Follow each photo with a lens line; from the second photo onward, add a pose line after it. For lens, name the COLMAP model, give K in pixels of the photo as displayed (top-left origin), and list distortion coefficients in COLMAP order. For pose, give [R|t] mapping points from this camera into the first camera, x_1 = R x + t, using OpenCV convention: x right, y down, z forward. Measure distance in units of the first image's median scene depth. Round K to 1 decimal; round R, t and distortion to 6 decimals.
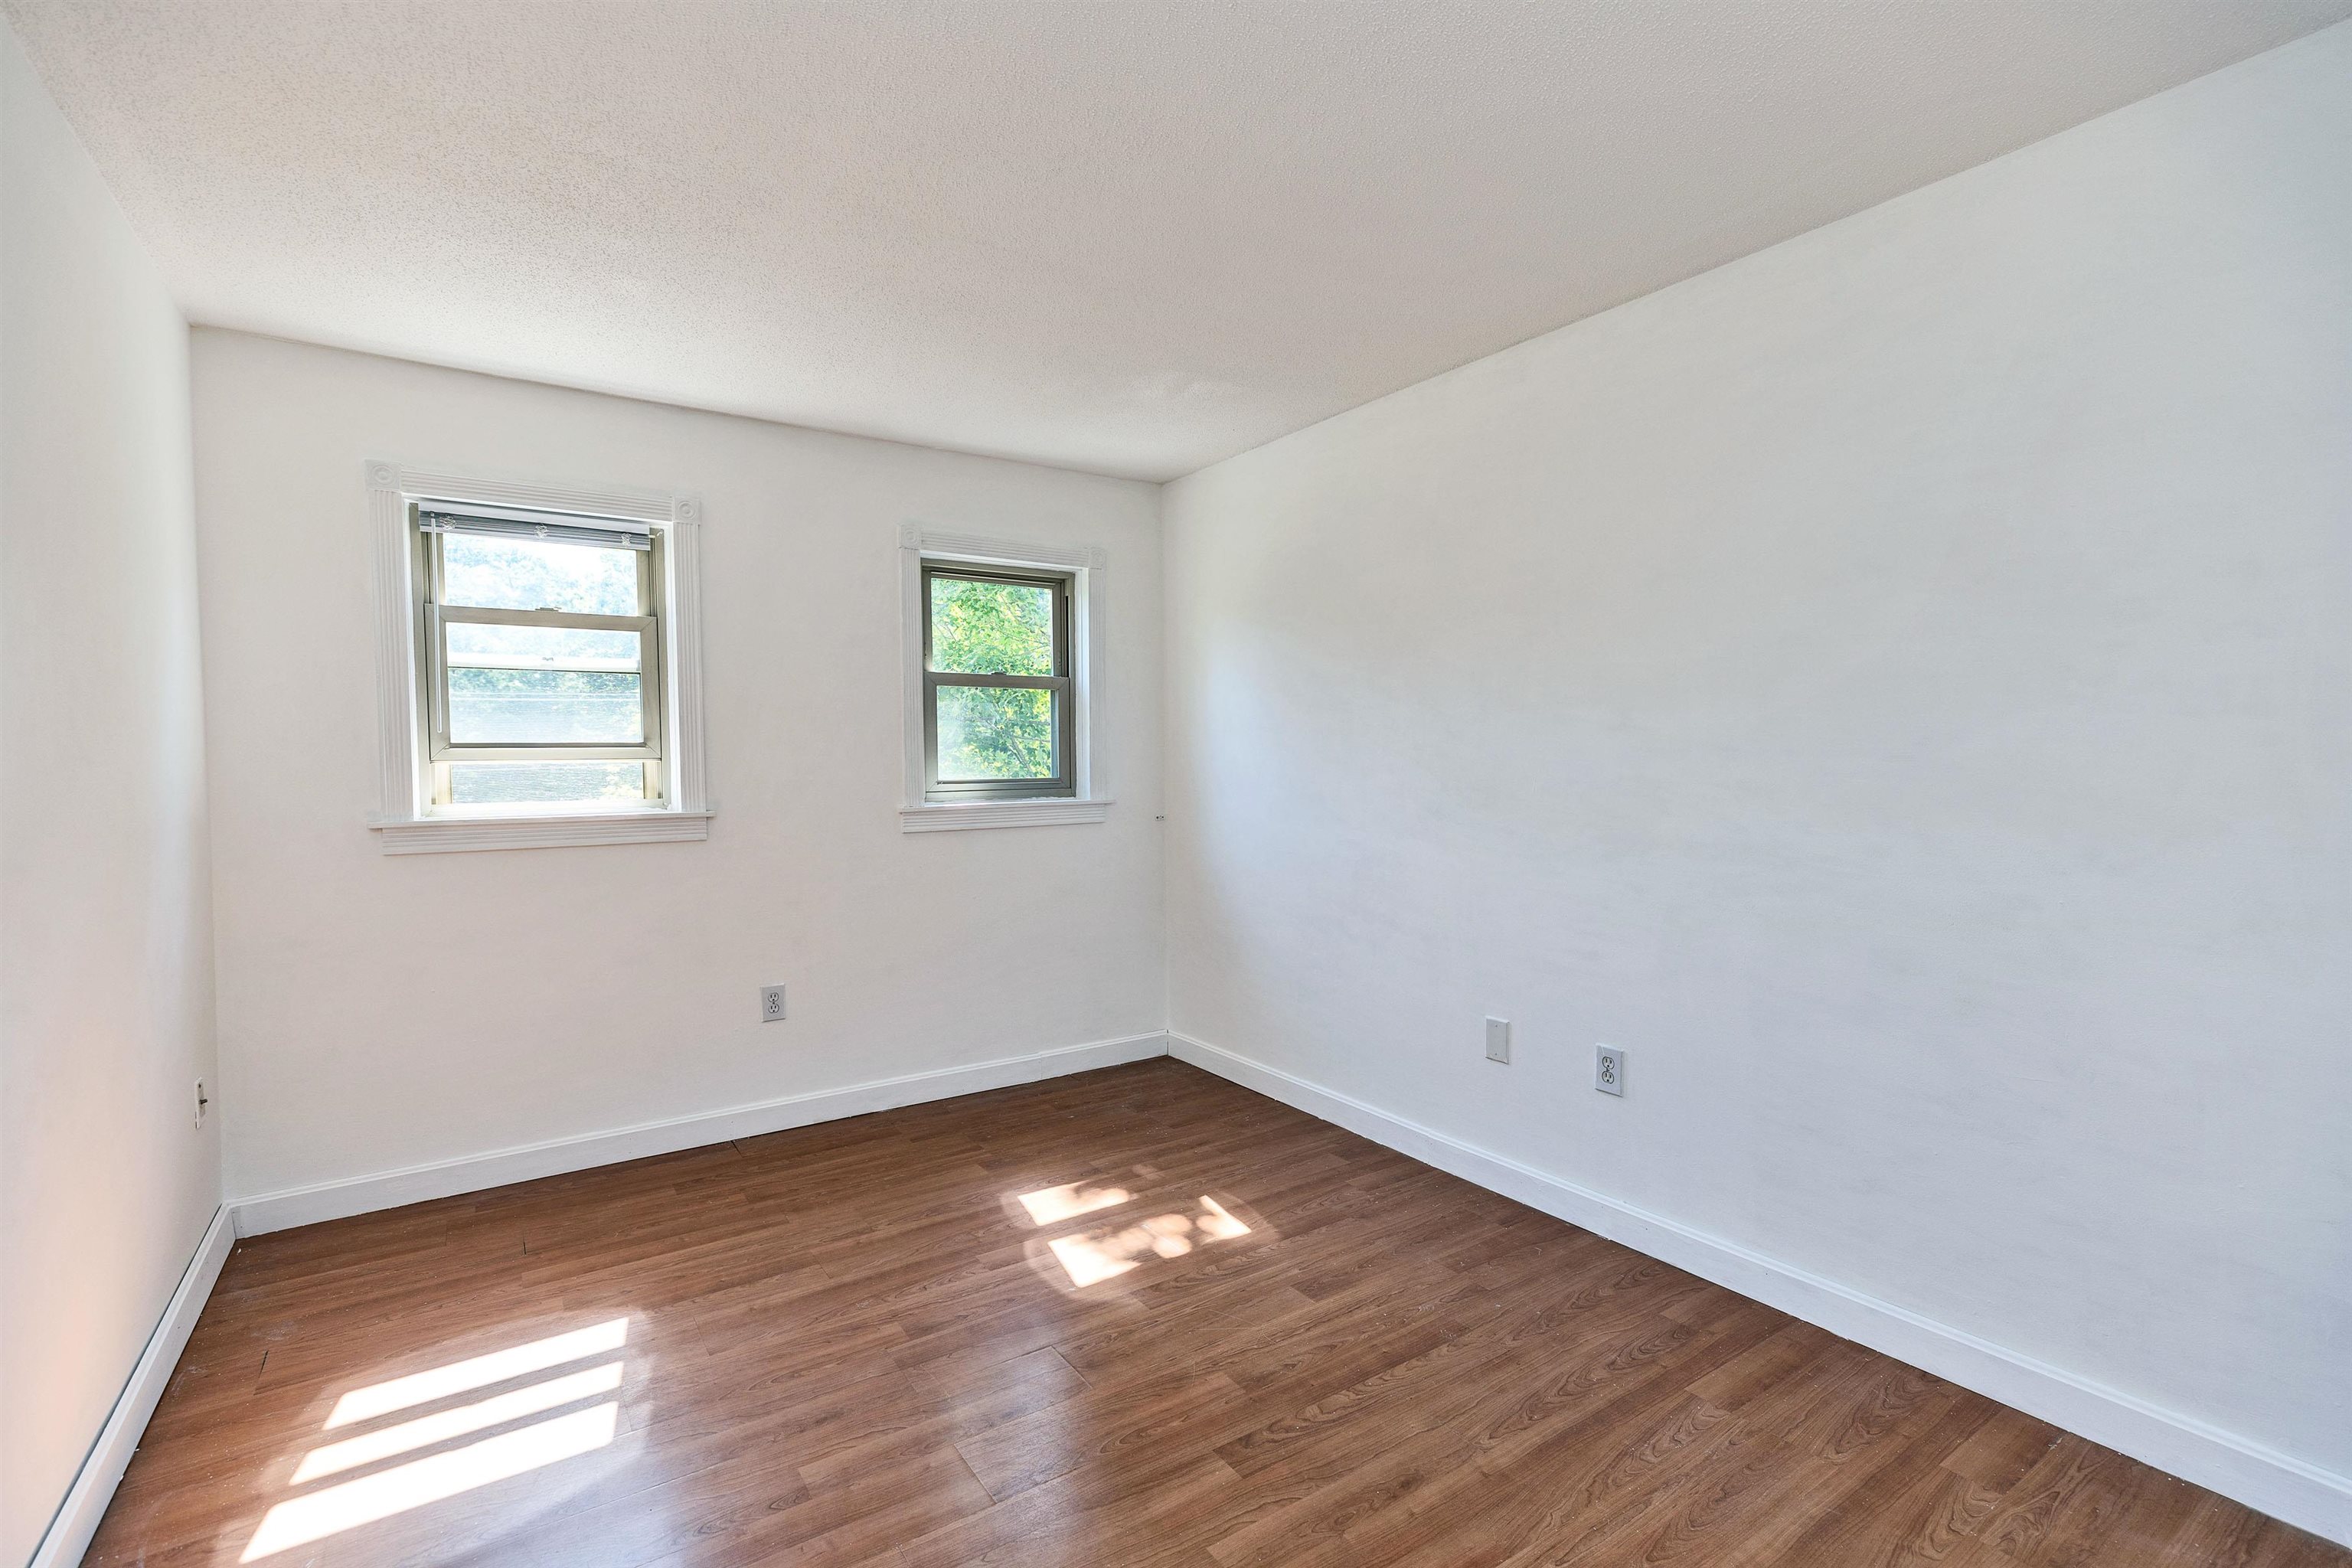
lens RADIAL K [[1045.3, 0, 1154.6], [0, 1045.3, 787.9], [0, 0, 1]] dist [0.002092, -0.000311]
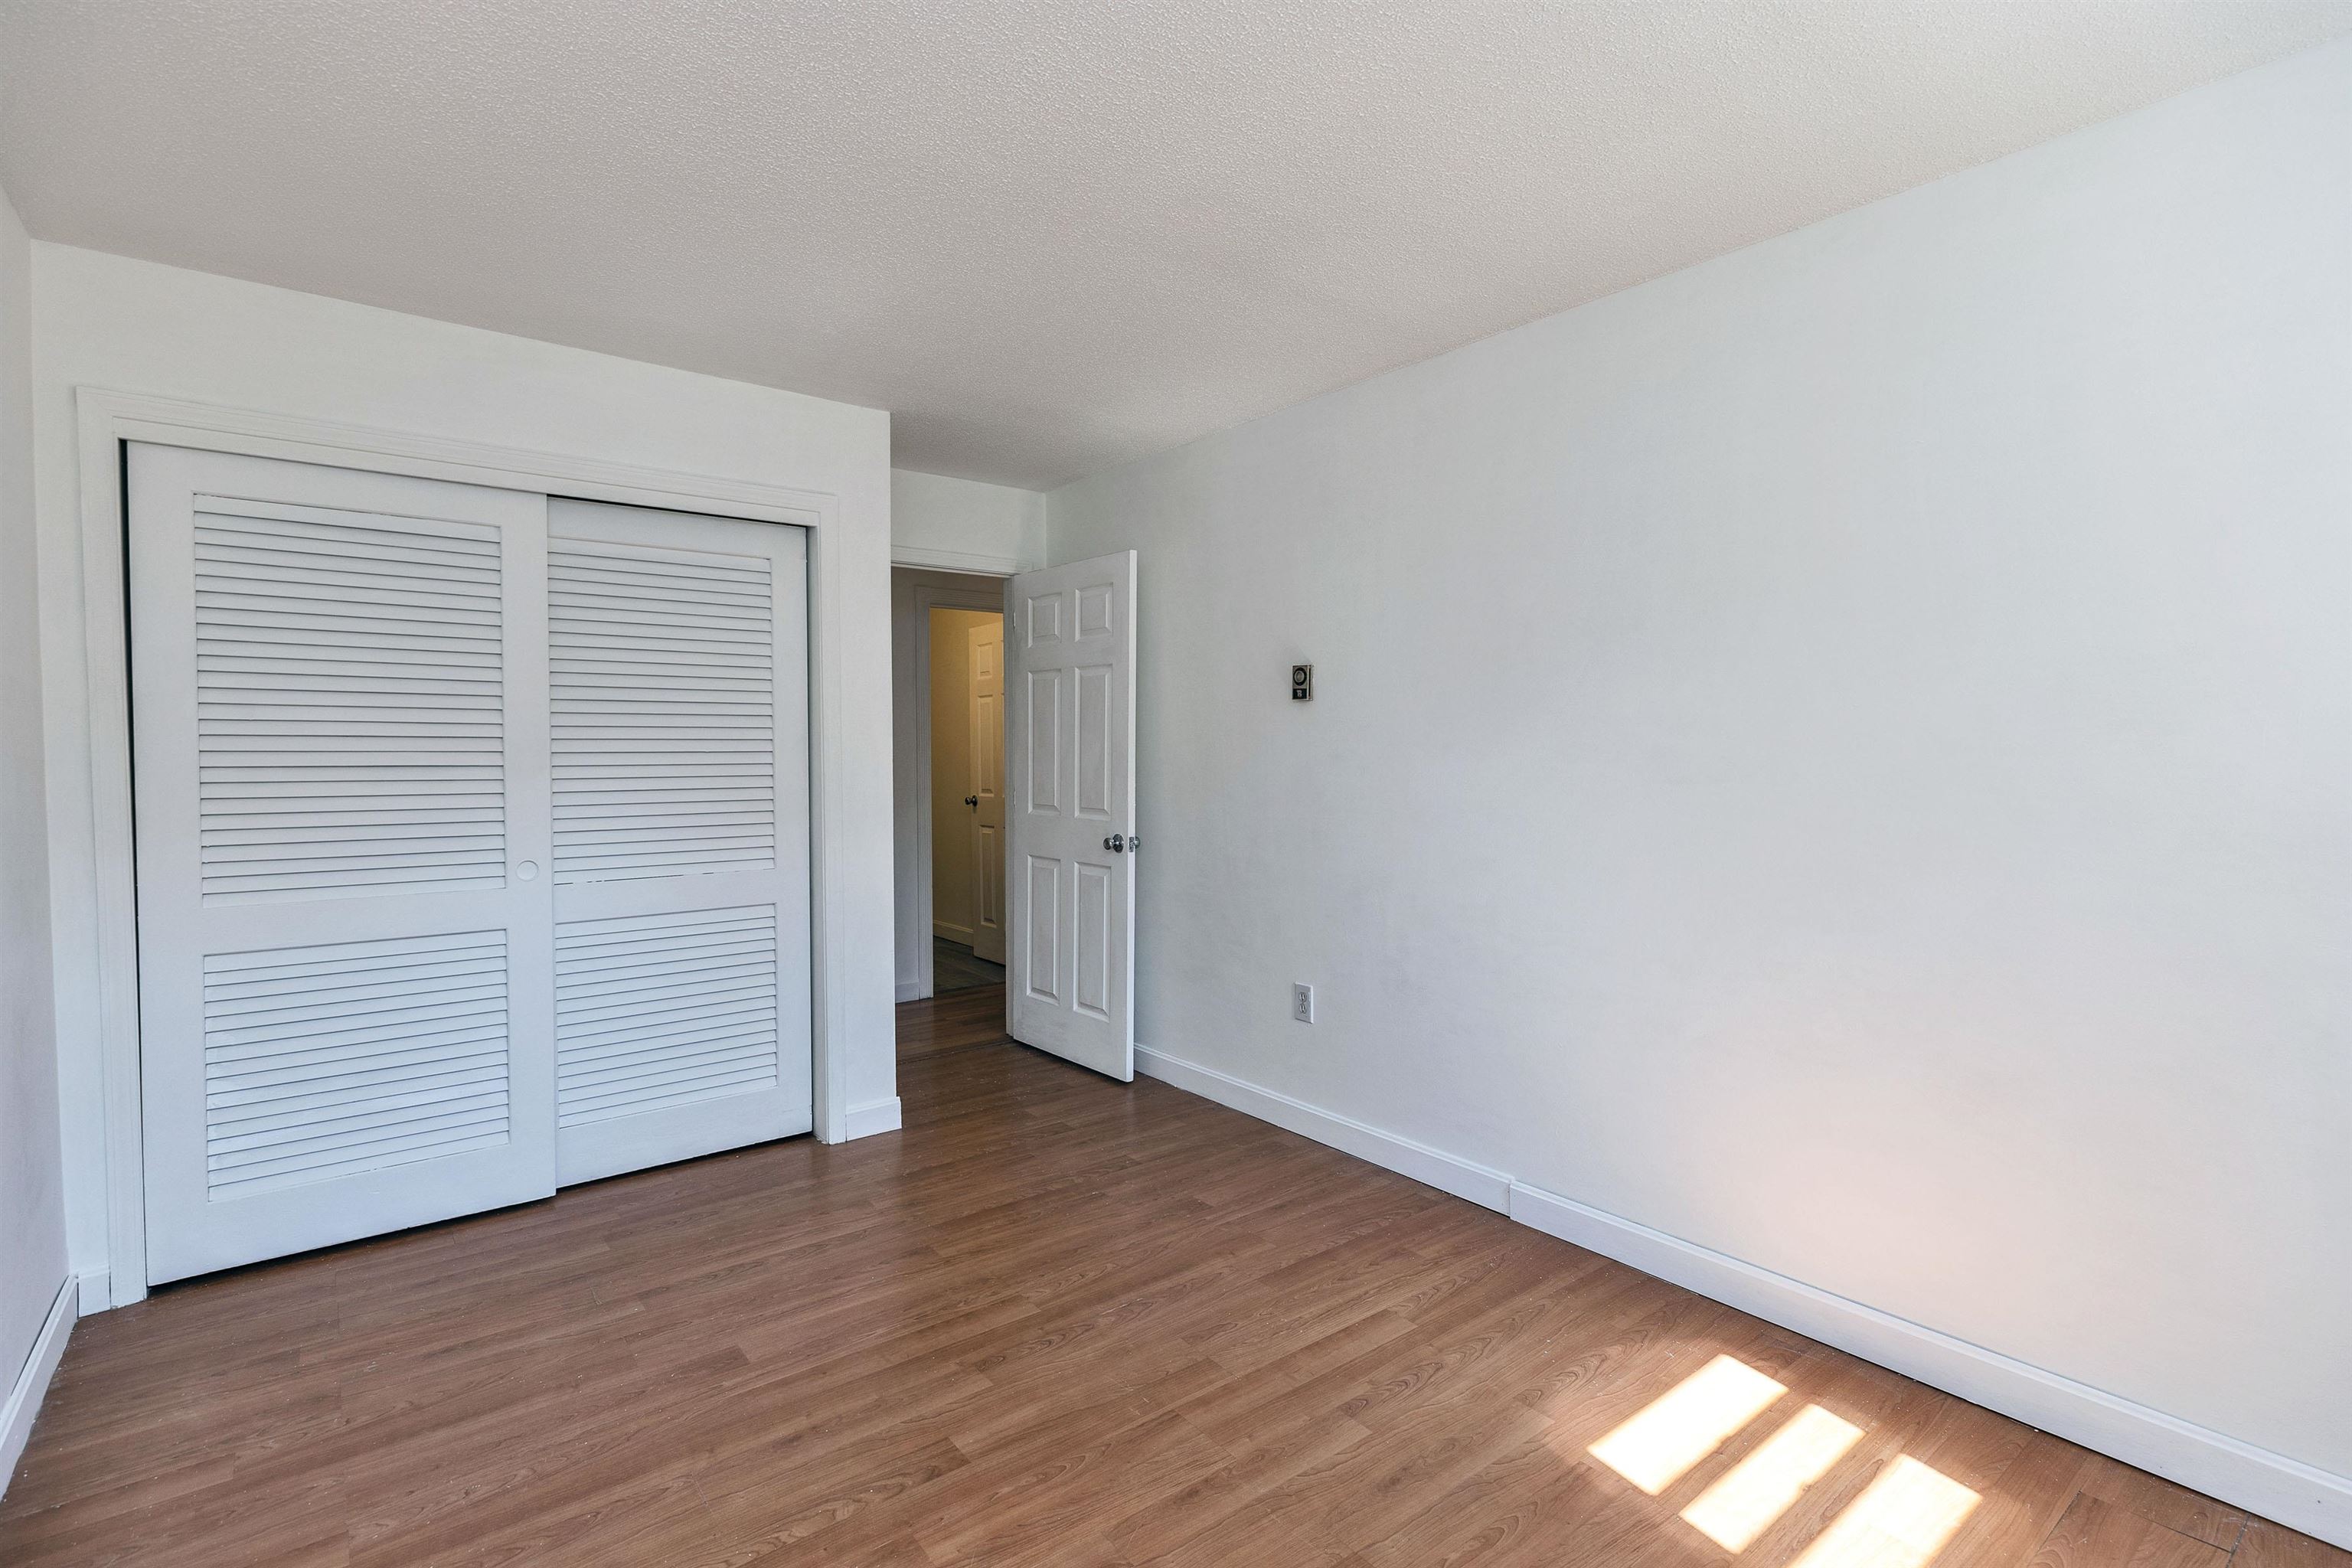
lens RADIAL K [[1099.4, 0, 1176.0], [0, 1099.4, 784.0], [0, 0, 1]] dist [0.001934, -0.002002]
pose [[-0.995604, 0.008537, -0.093275, -0.031742], [0.002496, 0.997903, 0.064686, -0.049119], [0.093631, 0.064169, -0.993537, 1.385579]]
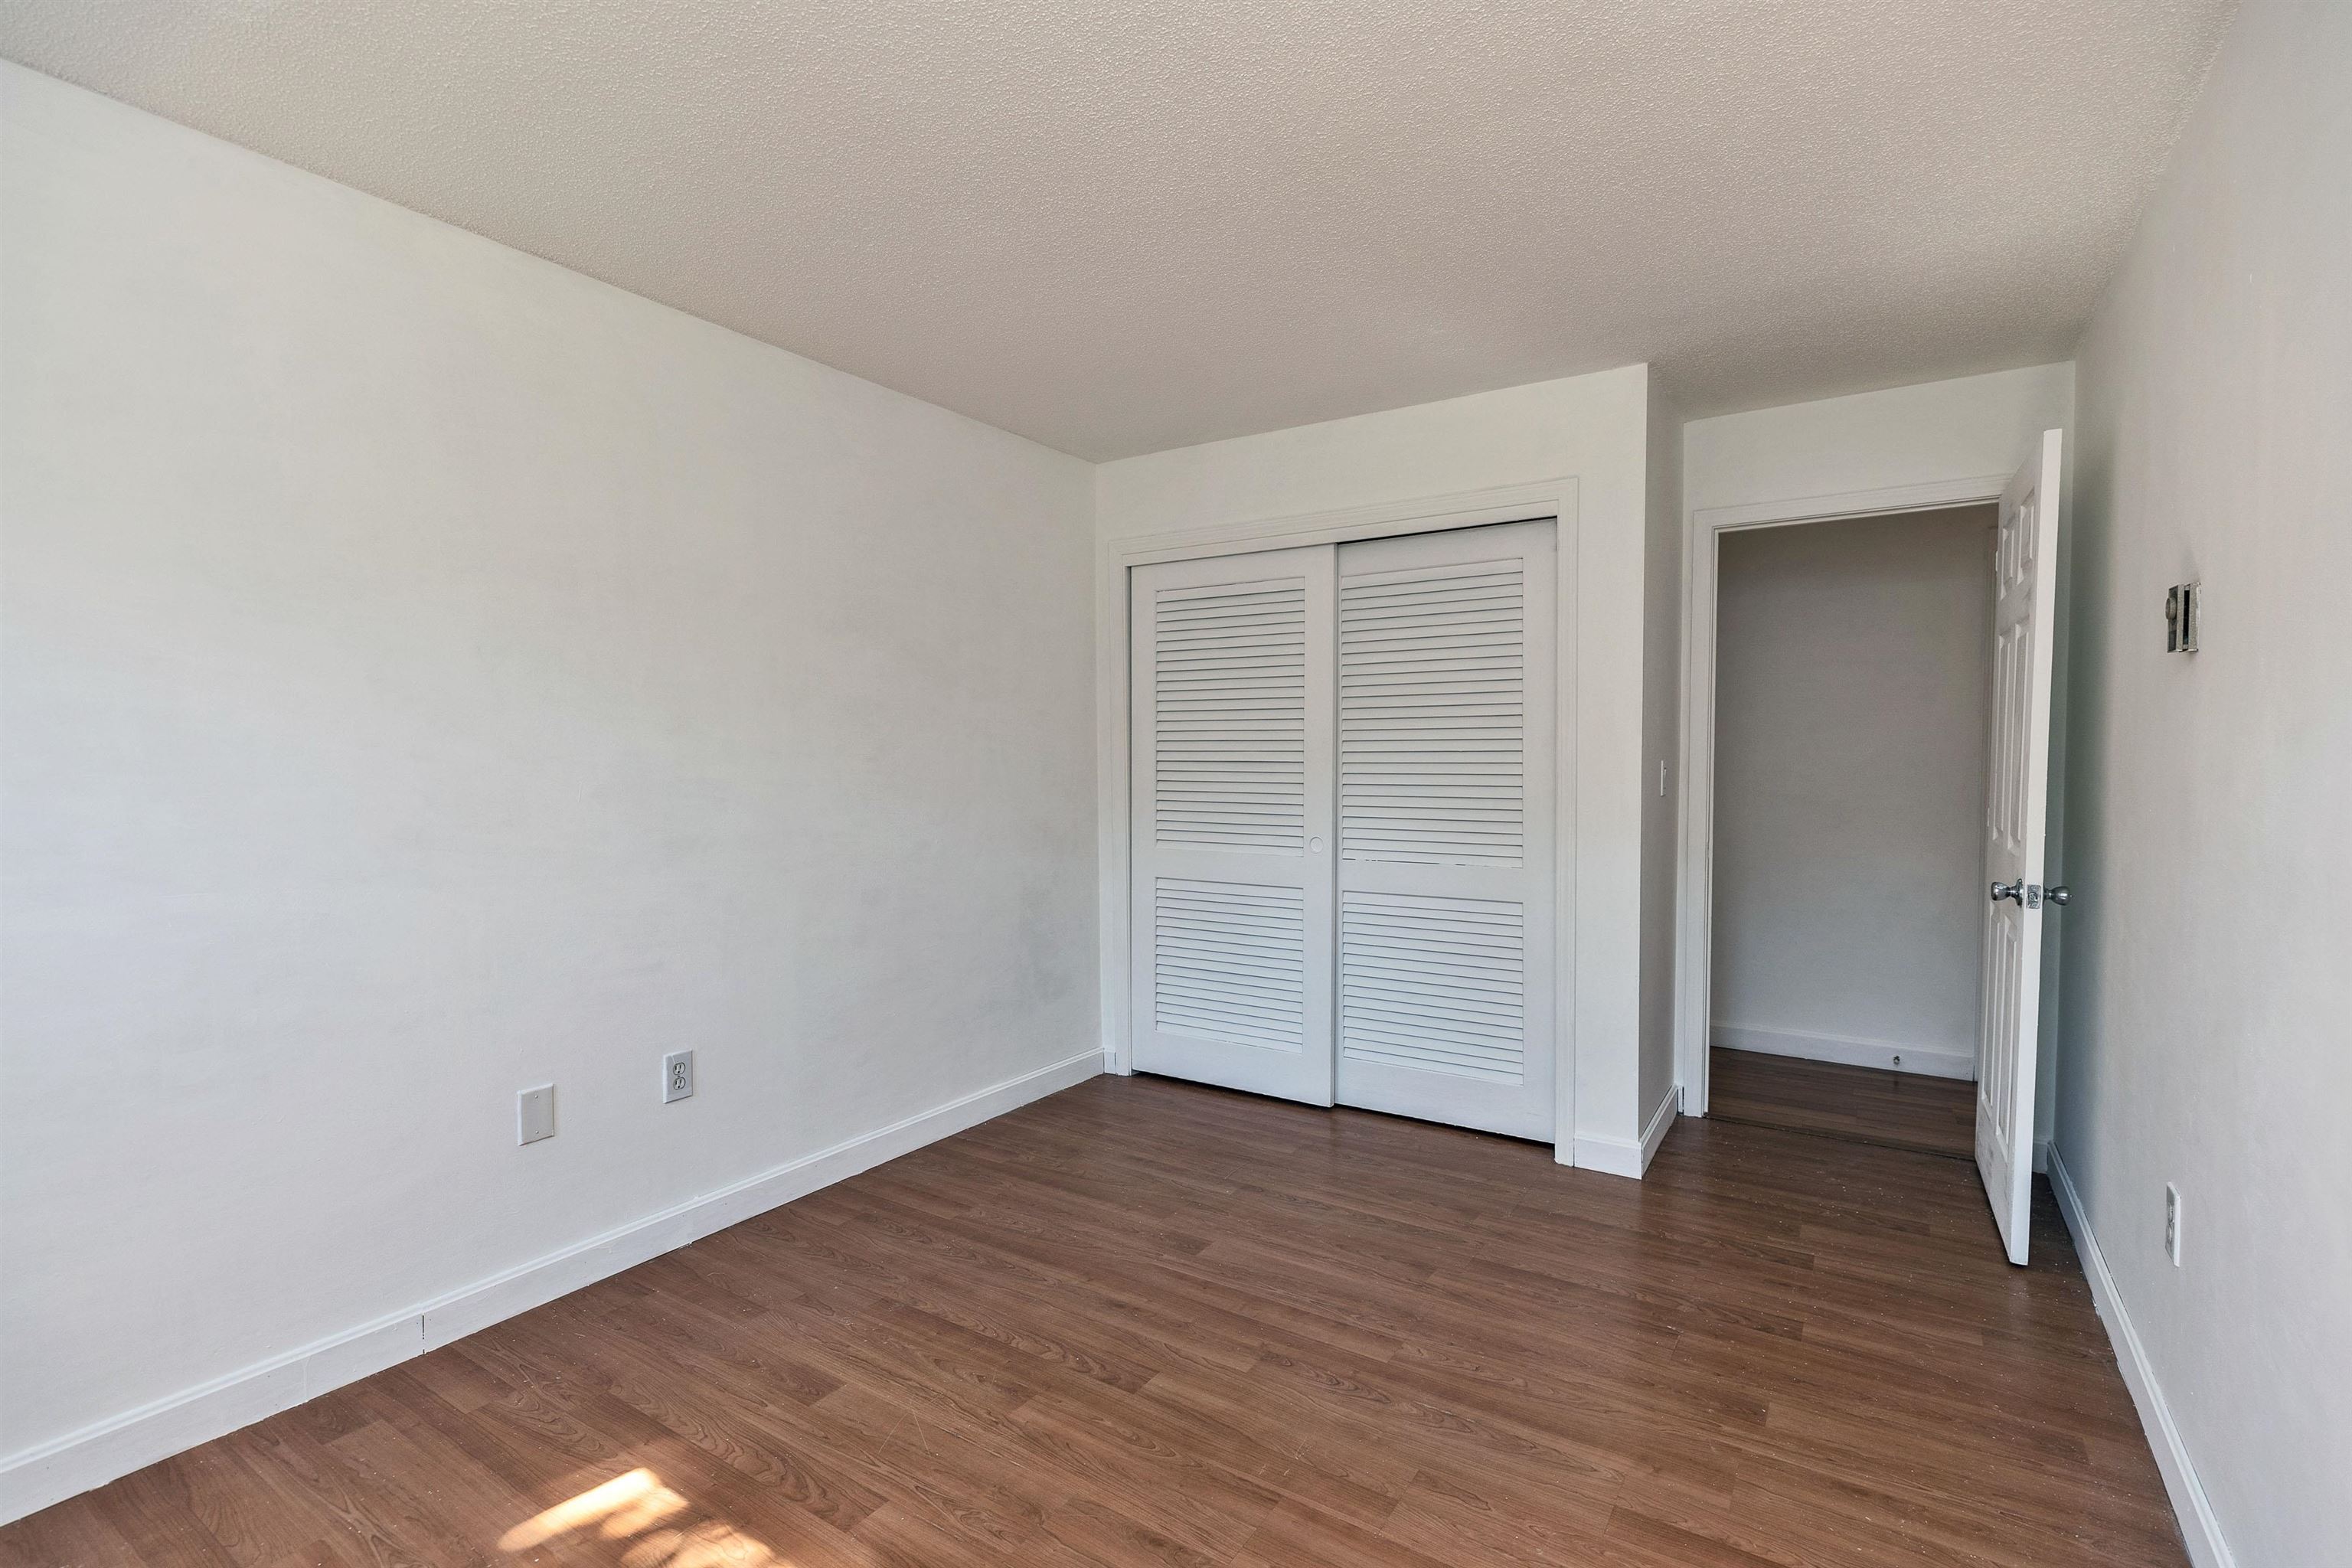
lens RADIAL K [[1099.4, 0, 1176.0], [0, 1099.4, 784.0], [0, 0, 1]] dist [0.001934, -0.002002]
pose [[-0.398282, -0.021900, 0.917001, -0.687450], [0.032952, 0.998728, 0.038163, -0.028607], [-0.916671, 0.045416, -0.397054, 0.955819]]
